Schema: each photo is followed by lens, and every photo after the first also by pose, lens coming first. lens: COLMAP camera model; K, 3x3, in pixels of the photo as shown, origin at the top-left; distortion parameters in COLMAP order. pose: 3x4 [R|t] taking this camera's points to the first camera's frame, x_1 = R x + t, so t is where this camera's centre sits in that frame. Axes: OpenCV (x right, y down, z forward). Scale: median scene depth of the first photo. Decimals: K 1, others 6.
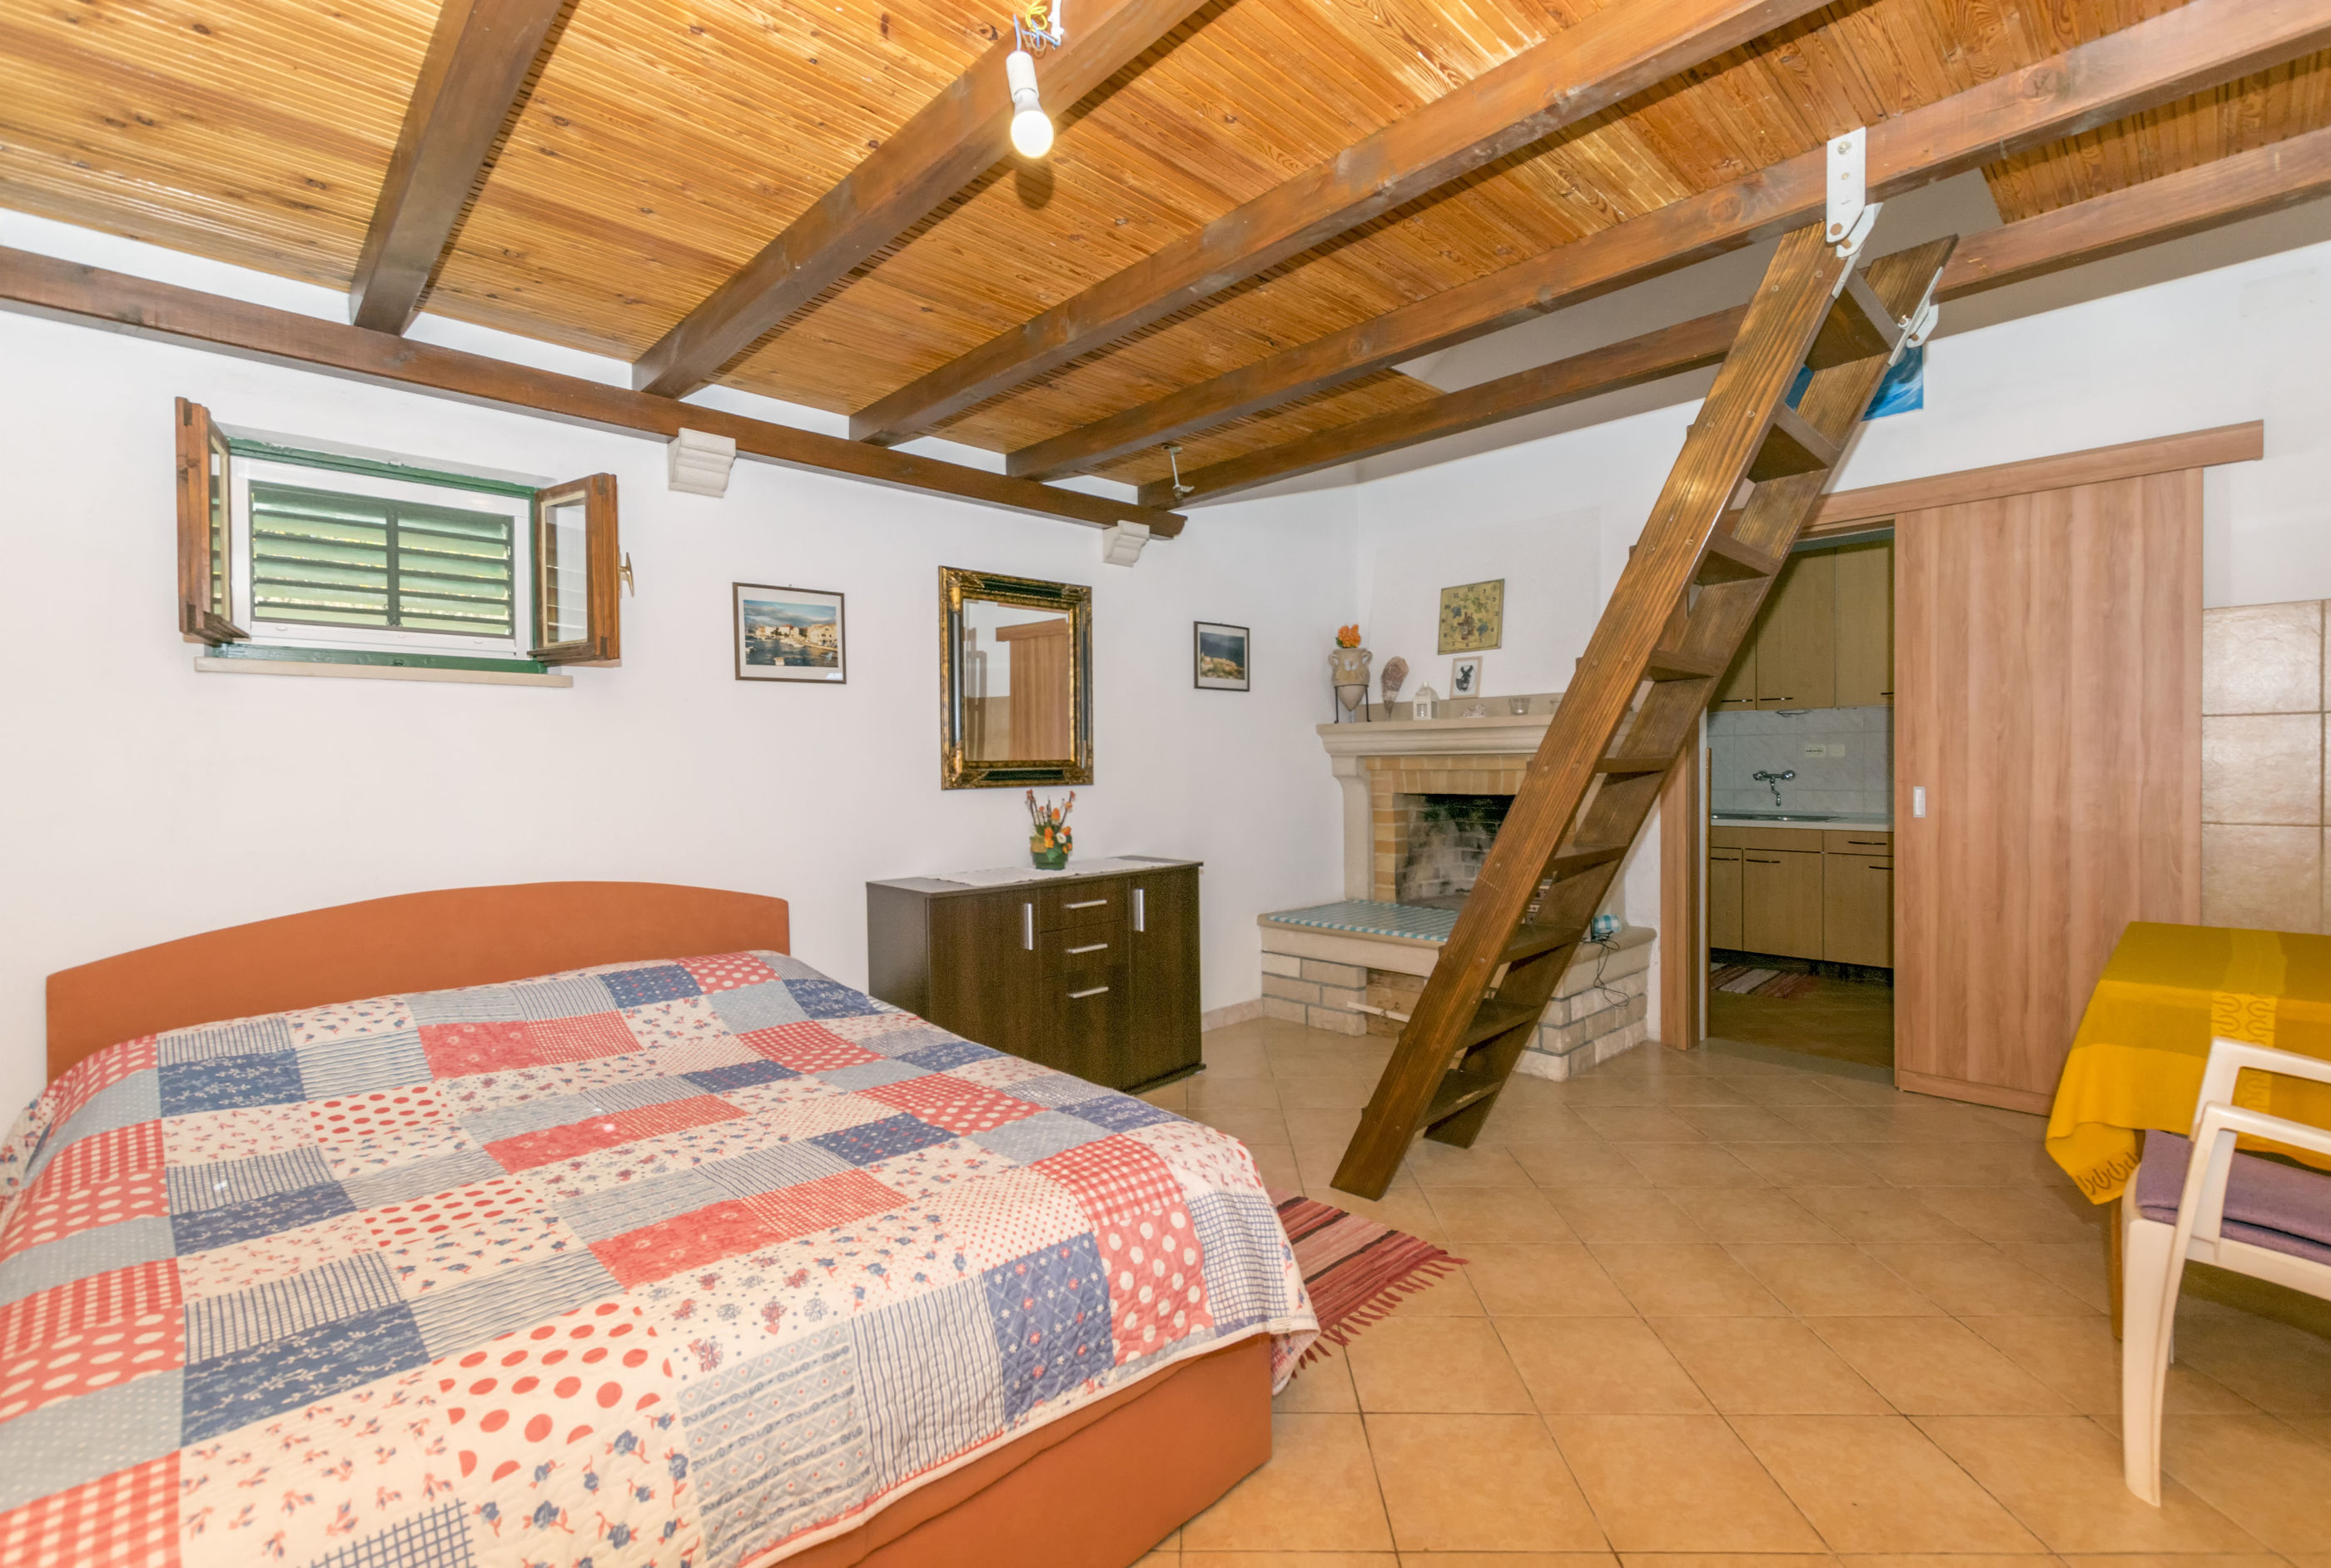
lens RADIAL K [[1022.7, 0, 1172.7], [0, 1022.7, 784.7], [0, 0, 1]] dist [-0.022296, -0.000037]
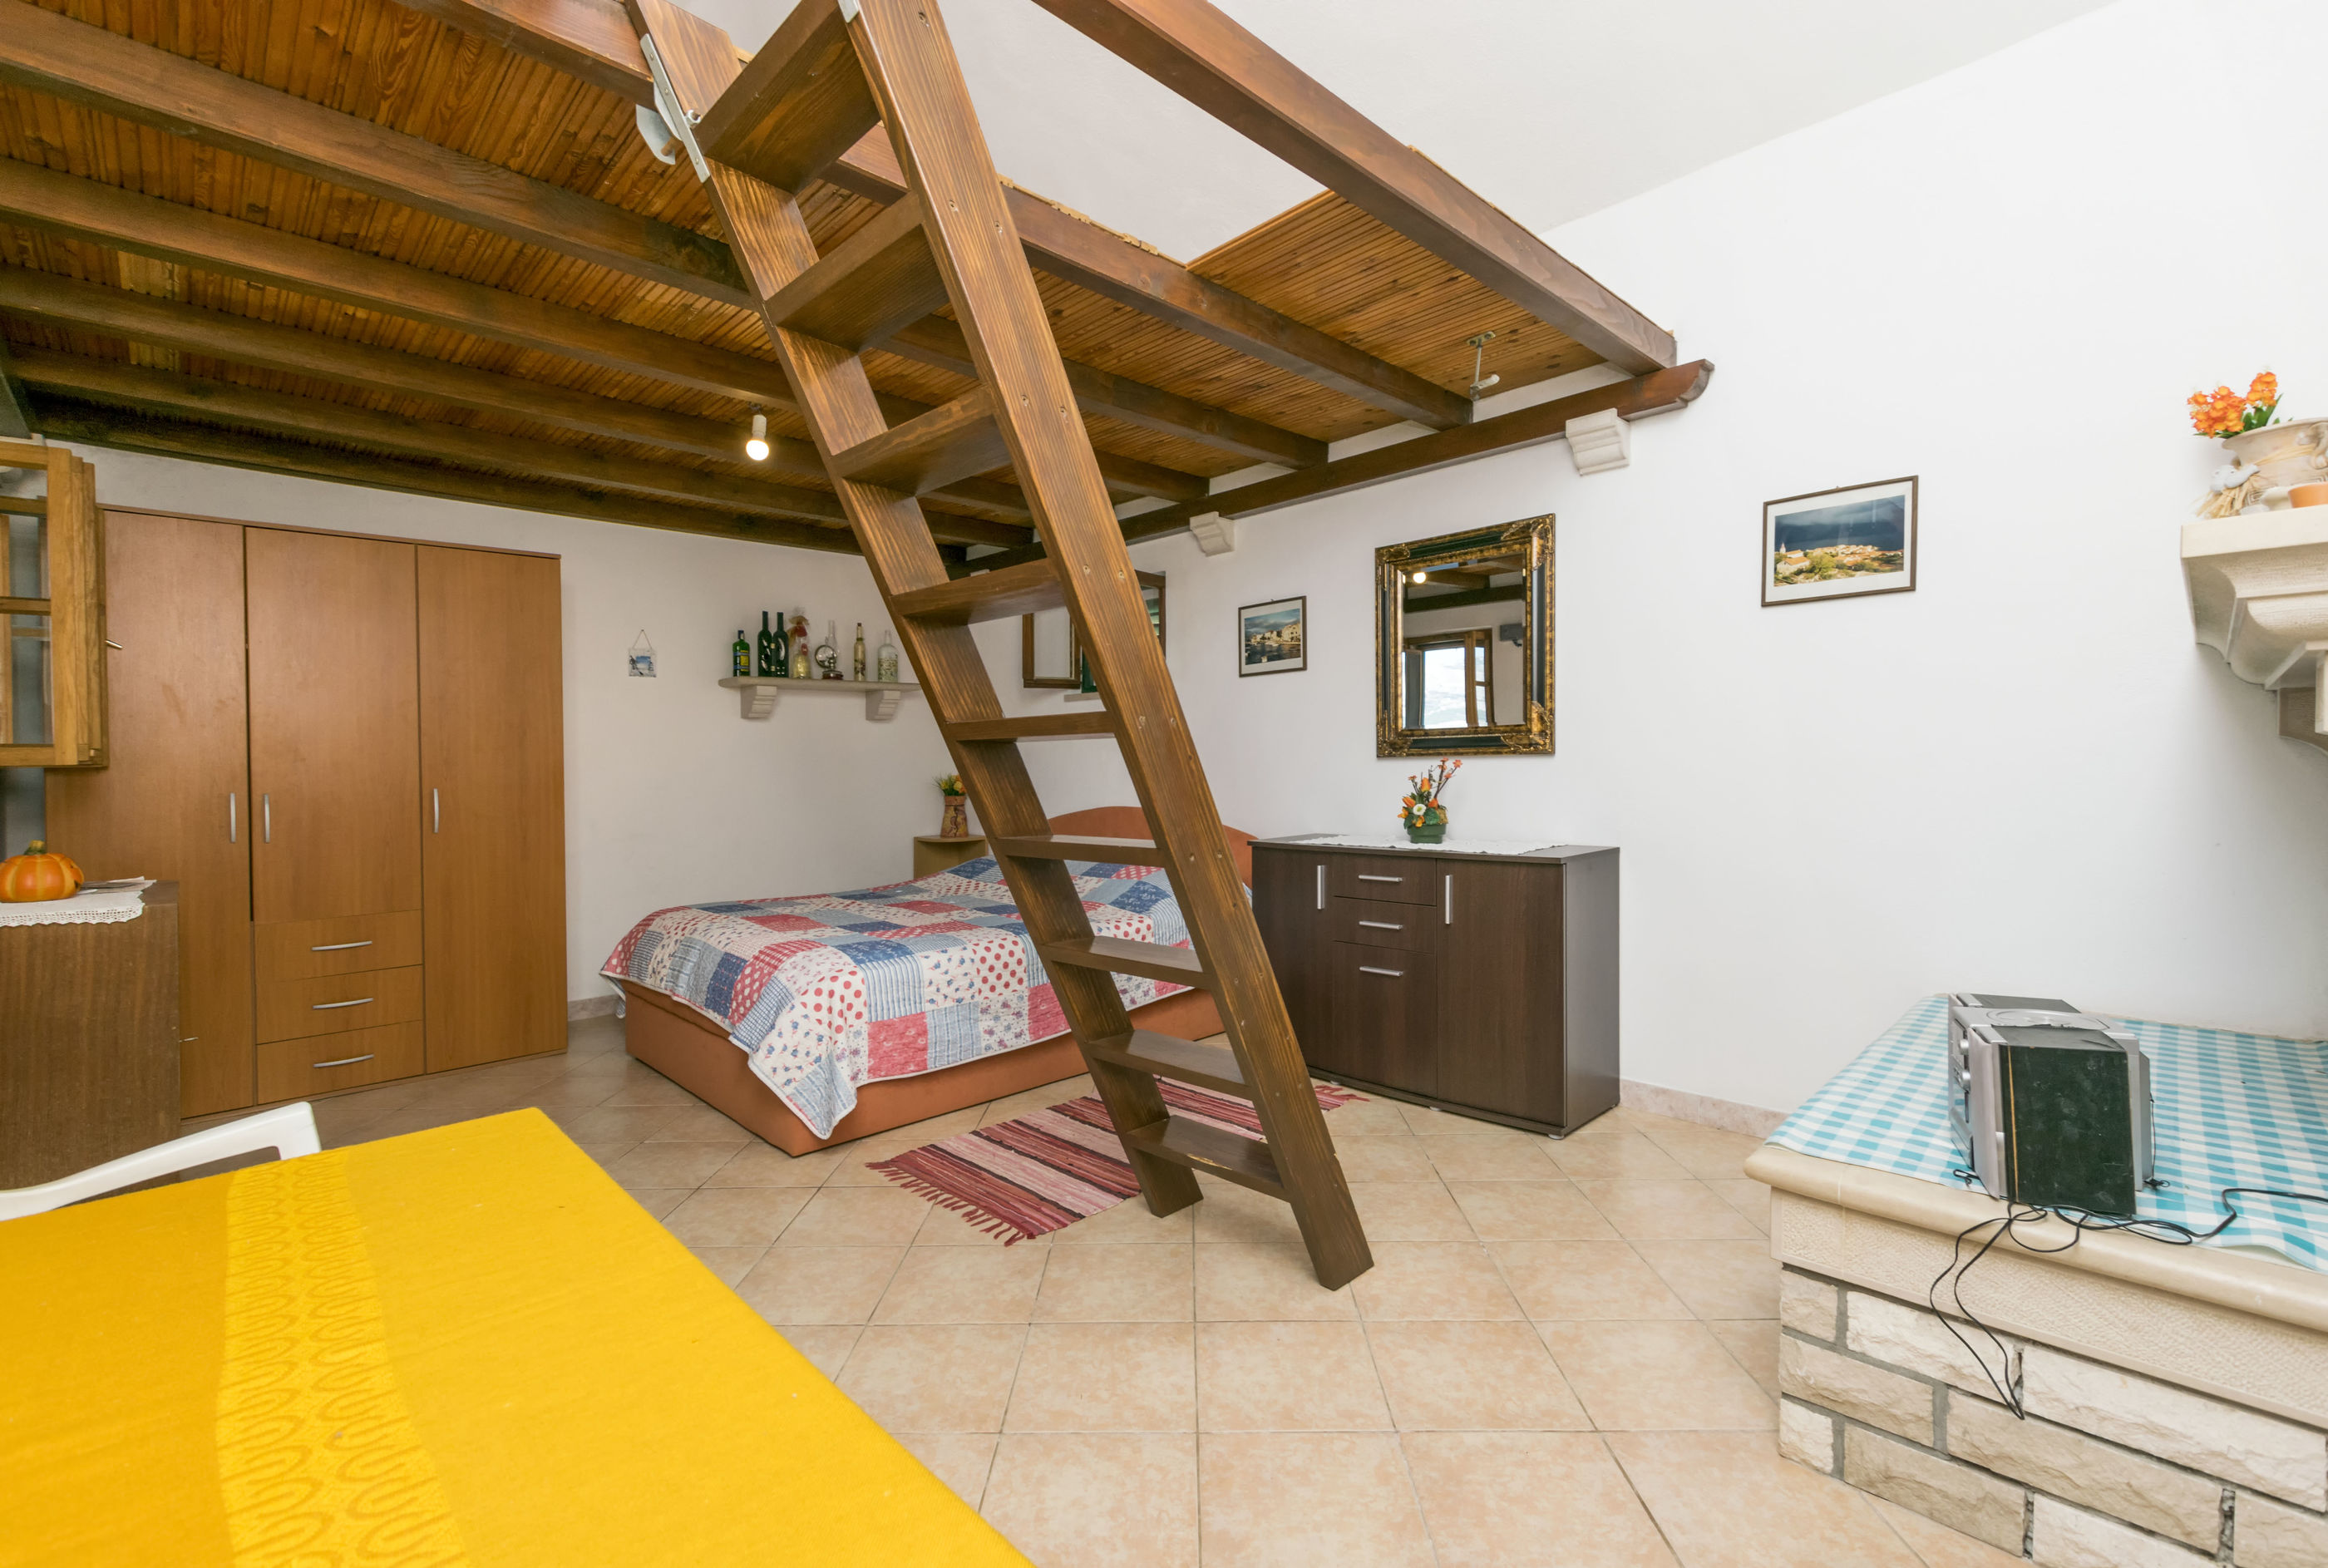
lens RADIAL K [[1021.5, 0, 1168.3], [0, 1021.5, 763.4], [0, 0, 1]] dist [-0.022296, -0.000037]
pose [[-0.006784, 0.022447, -0.999725, 0.649935], [0.006474, 0.999728, 0.022403, -0.010263], [0.999956, -0.006320, -0.006927, 0.598786]]
